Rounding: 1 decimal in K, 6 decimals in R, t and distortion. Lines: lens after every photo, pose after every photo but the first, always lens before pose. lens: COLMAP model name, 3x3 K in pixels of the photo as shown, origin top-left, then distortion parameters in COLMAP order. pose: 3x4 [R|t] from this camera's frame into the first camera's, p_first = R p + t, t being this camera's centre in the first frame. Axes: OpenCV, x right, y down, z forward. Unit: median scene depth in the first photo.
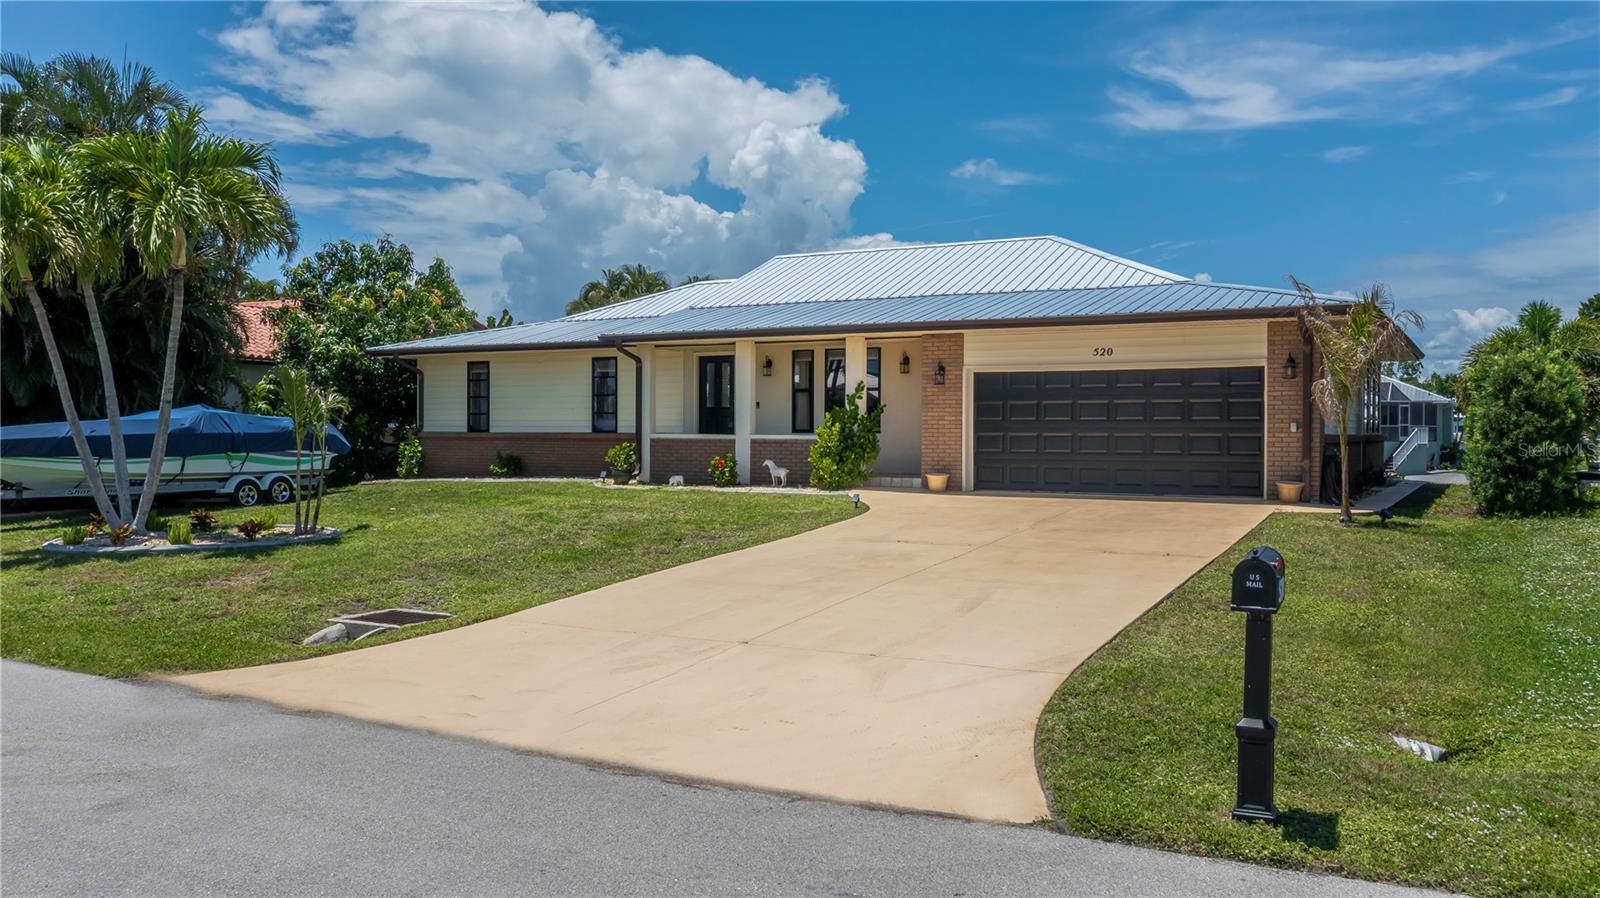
lens RADIAL K [[1240.6, 0, 800.0], [0, 1240.6, 449.0], [0, 0, 1]] dist [-0.004185, 0.003749]
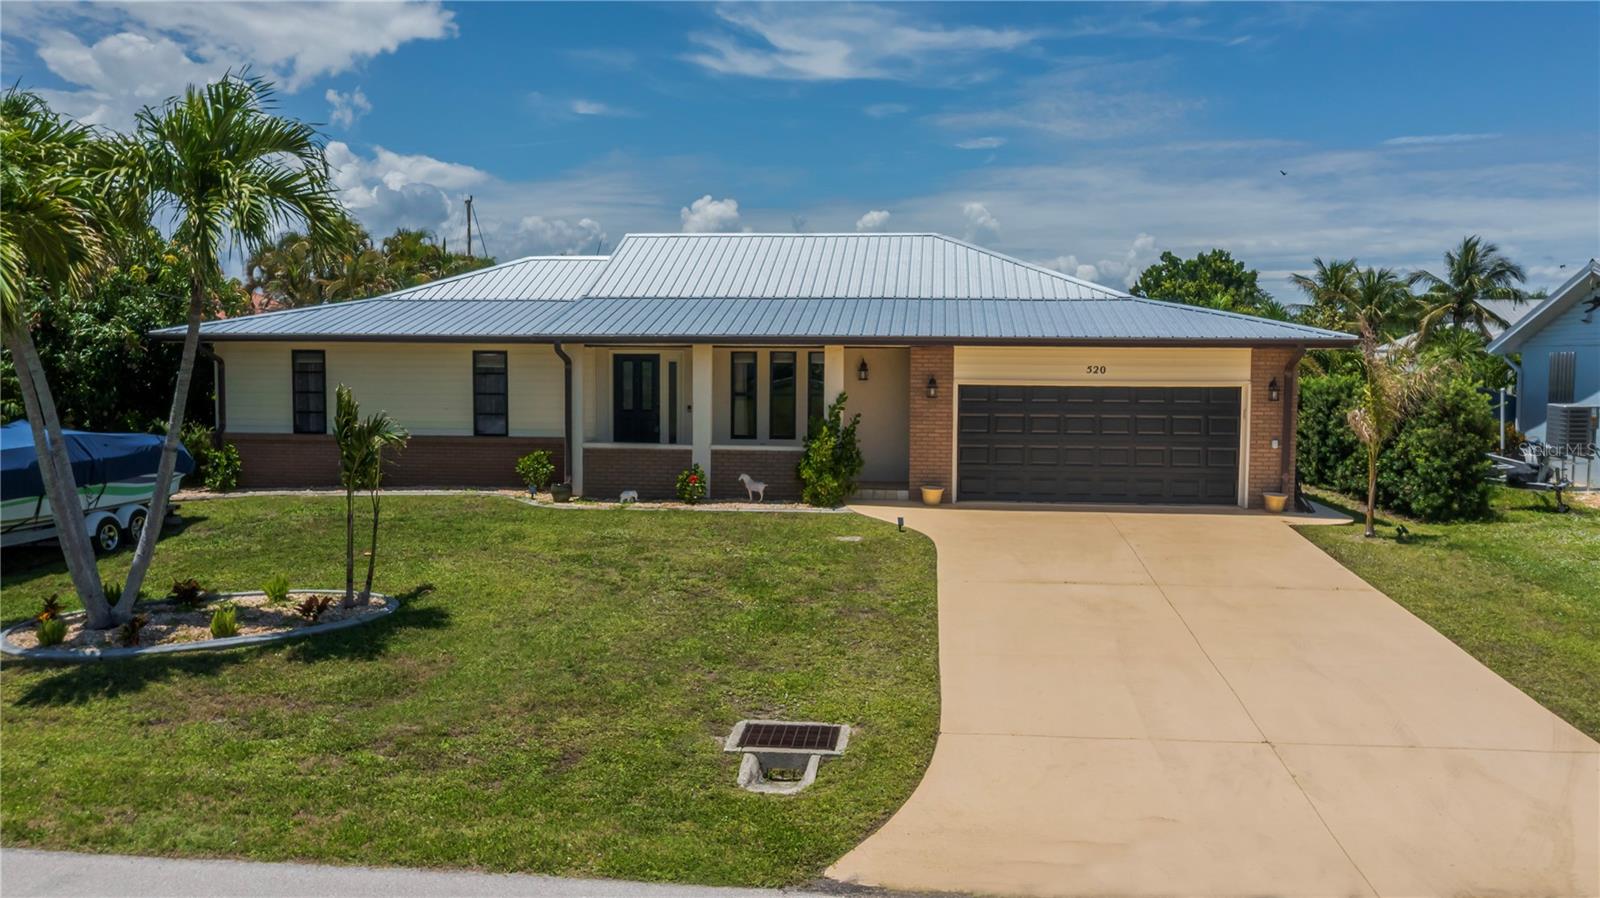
lens RADIAL K [[1261.1, 0, 779.5], [0, 1261.1, 444.9], [0, 0, 1]] dist [-0.006333, -0.001222]
pose [[0.923150, -0.023927, 0.383695, -0.362576], [0.002525, 0.998417, 0.056187, -0.066097], [-0.384432, -0.050900, 0.921749, 0.102906]]
